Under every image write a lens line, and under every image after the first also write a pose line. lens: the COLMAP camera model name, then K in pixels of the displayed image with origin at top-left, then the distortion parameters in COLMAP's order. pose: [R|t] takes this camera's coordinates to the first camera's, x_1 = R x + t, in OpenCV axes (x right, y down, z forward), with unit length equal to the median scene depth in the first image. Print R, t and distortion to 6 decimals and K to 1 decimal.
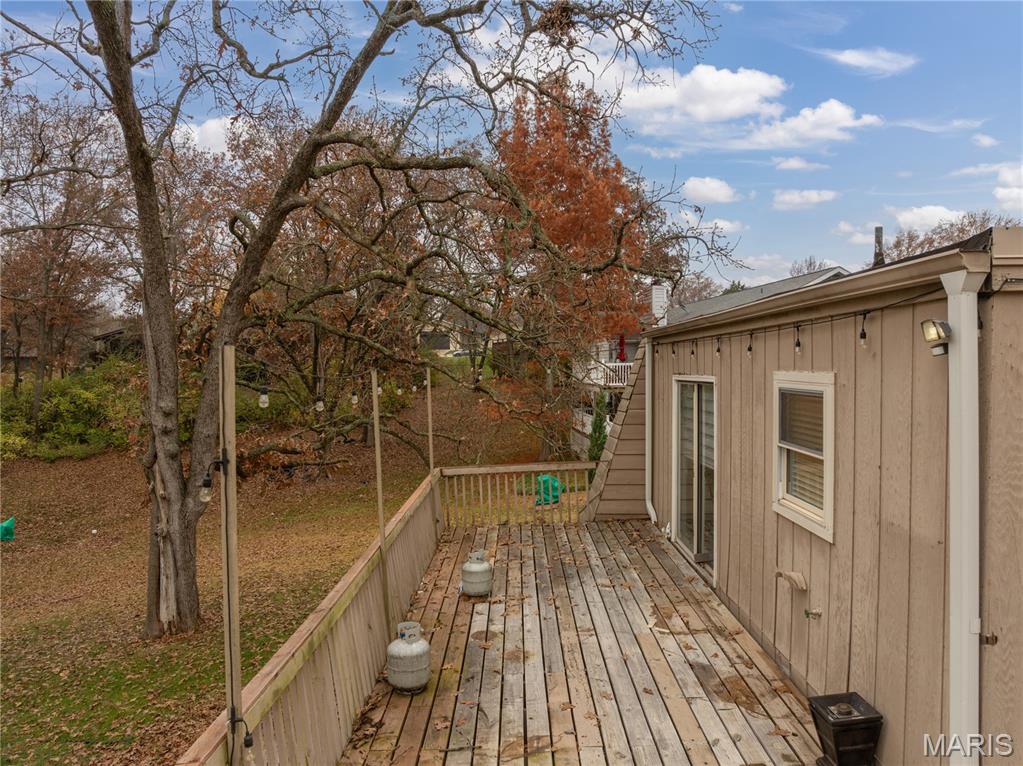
lens RADIAL K [[713.1, 0, 513.6], [0, 713.1, 380.5], [0, 0, 1]] dist [-0.035451, 0.002476]
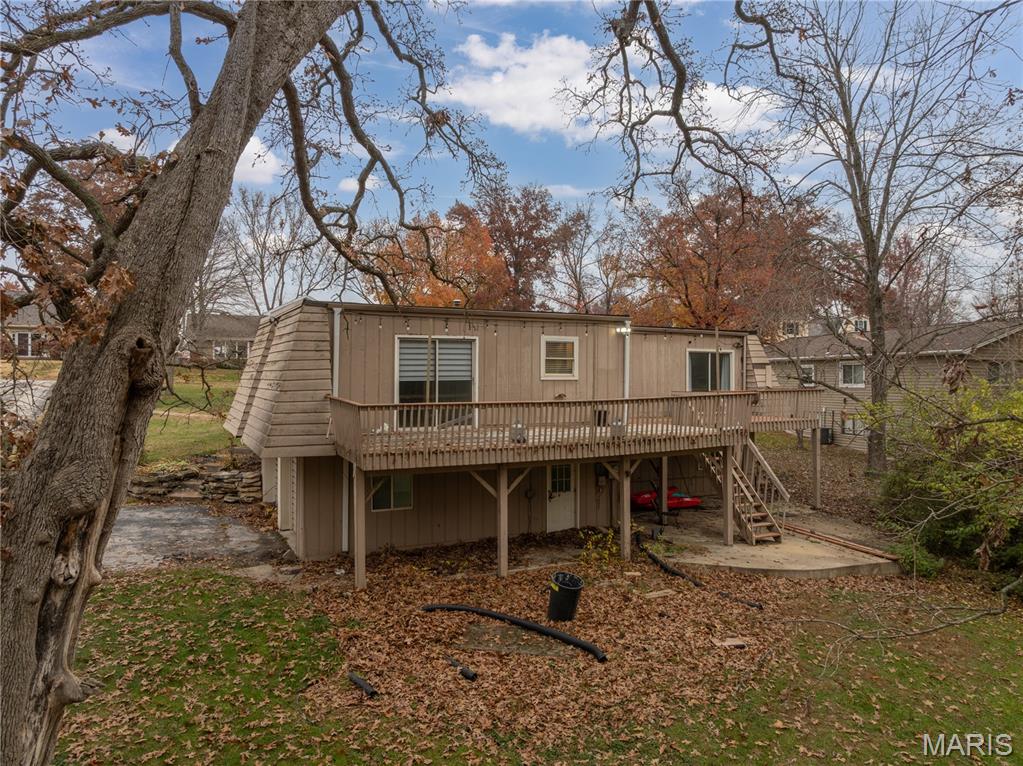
lens RADIAL K [[713.1, 0, 505.0], [0, 713.1, 381.4], [0, 0, 1]] dist [-0.035451, 0.002476]
pose [[-0.438499, 0.001209, 0.898731, -1.661302], [0.019872, 0.999768, 0.008351, 0.110963], [-0.898512, 0.021522, -0.438421, 1.740471]]
